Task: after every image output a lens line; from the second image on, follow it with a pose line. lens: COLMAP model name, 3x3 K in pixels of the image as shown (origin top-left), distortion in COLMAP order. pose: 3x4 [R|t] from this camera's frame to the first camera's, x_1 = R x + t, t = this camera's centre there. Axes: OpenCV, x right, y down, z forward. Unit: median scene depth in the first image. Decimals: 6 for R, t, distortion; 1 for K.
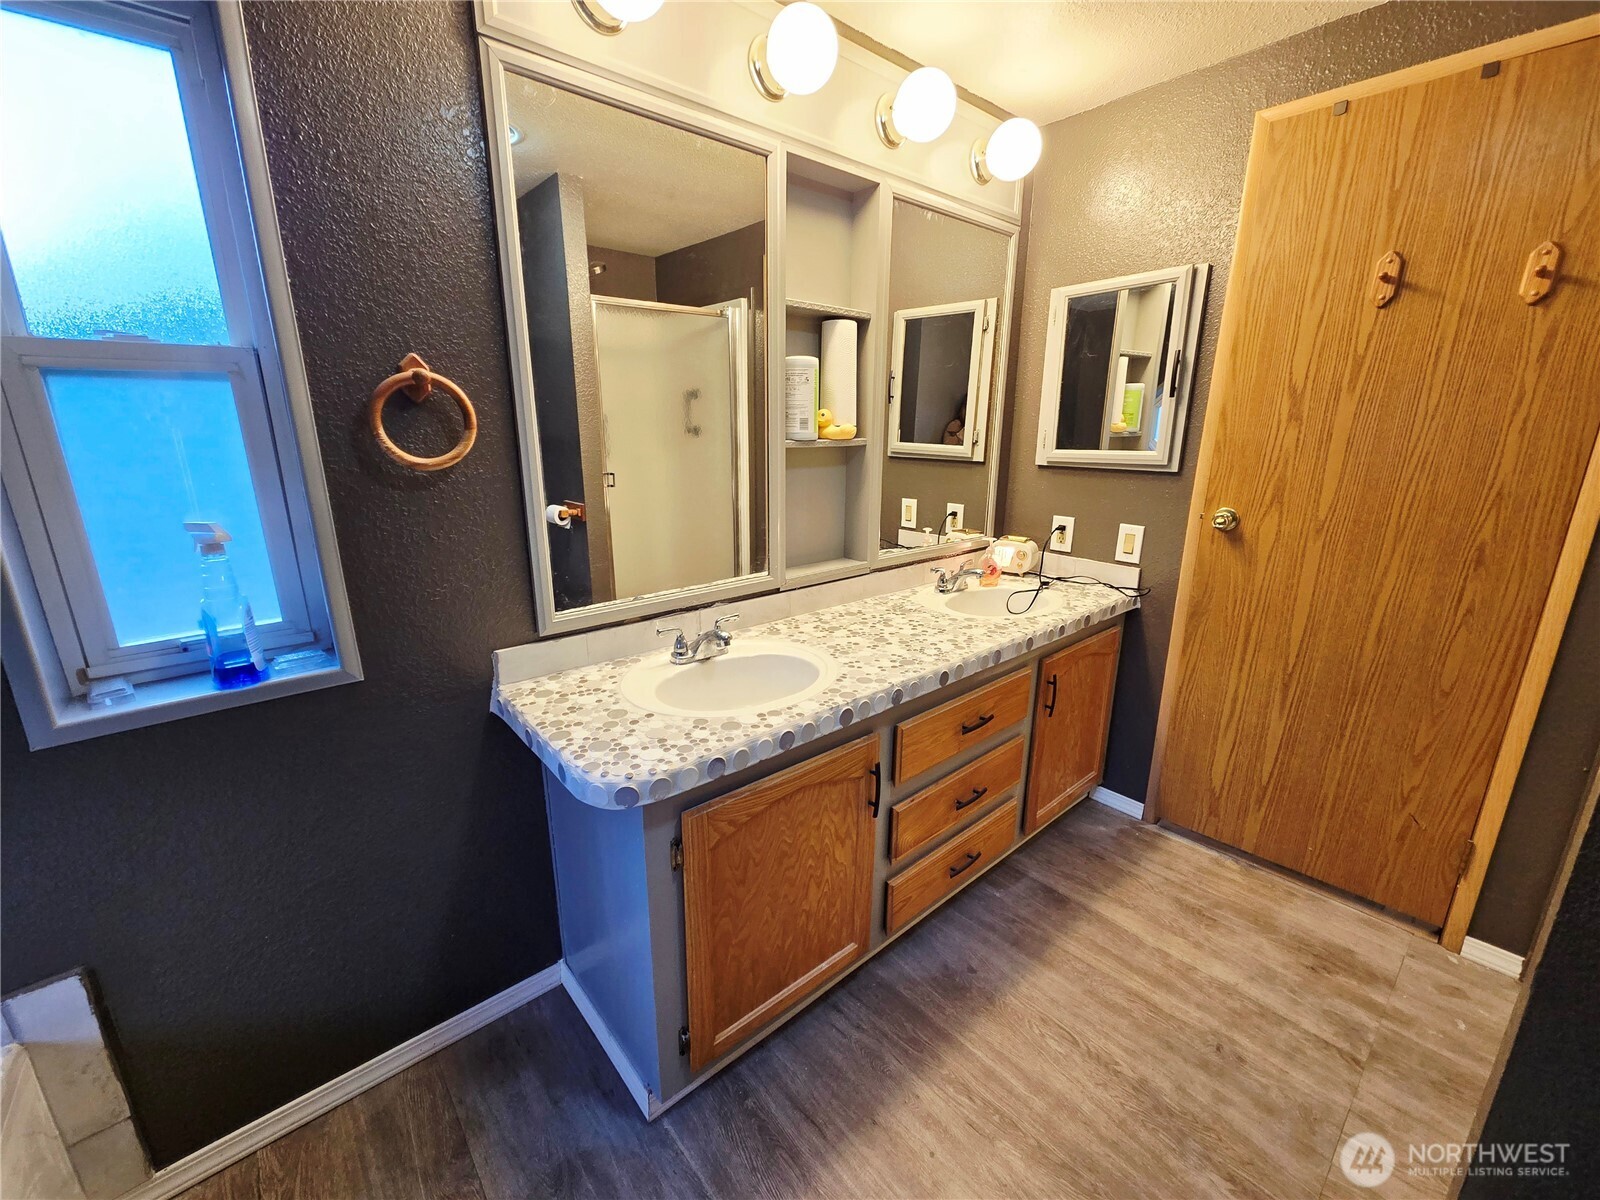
lens RADIAL K [[655.2, 0, 795.1], [0, 655.2, 600.2], [0, 0, 1]] dist [0.000771, 0.000791]
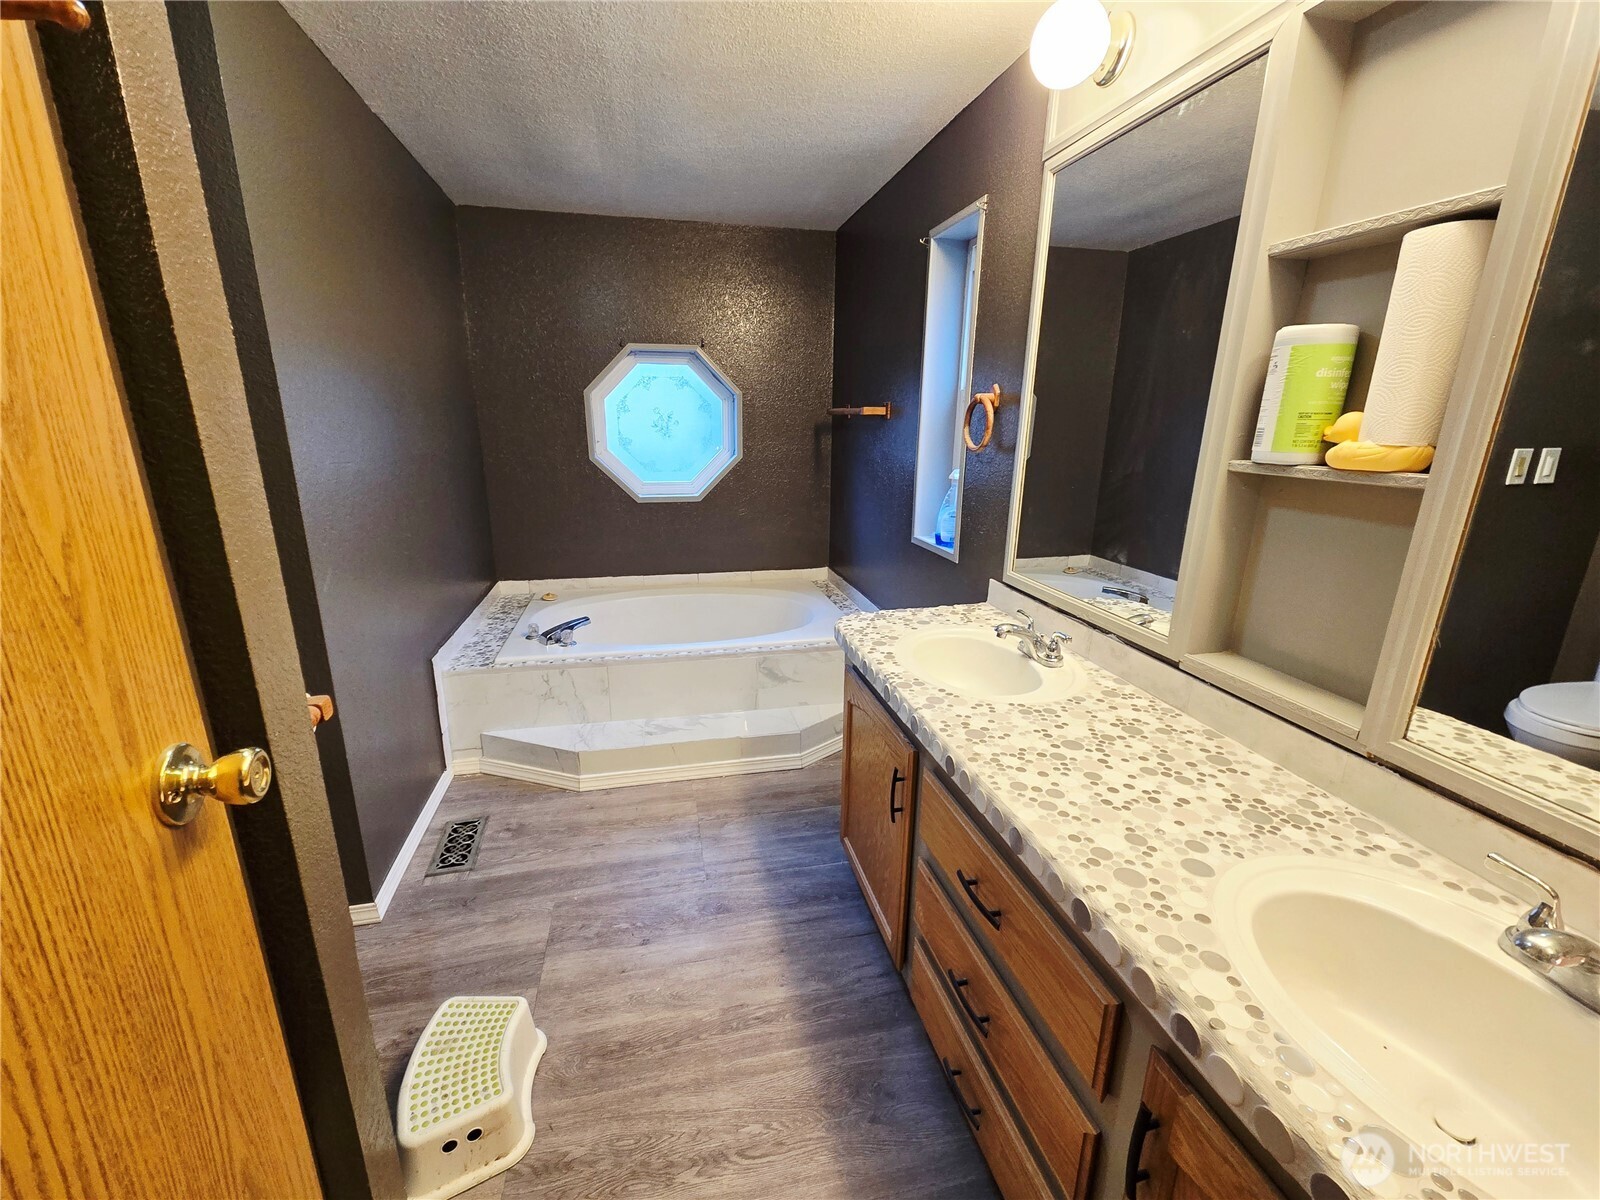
lens RADIAL K [[655.2, 0, 795.1], [0, 655.2, 600.2], [0, 0, 1]] dist [0.000771, 0.000791]
pose [[-0.465373, 0.236071, -0.853052, 0.838745], [-0.244027, 0.892203, 0.380032, -0.273489], [0.850810, 0.385024, -0.357600, 0.955259]]
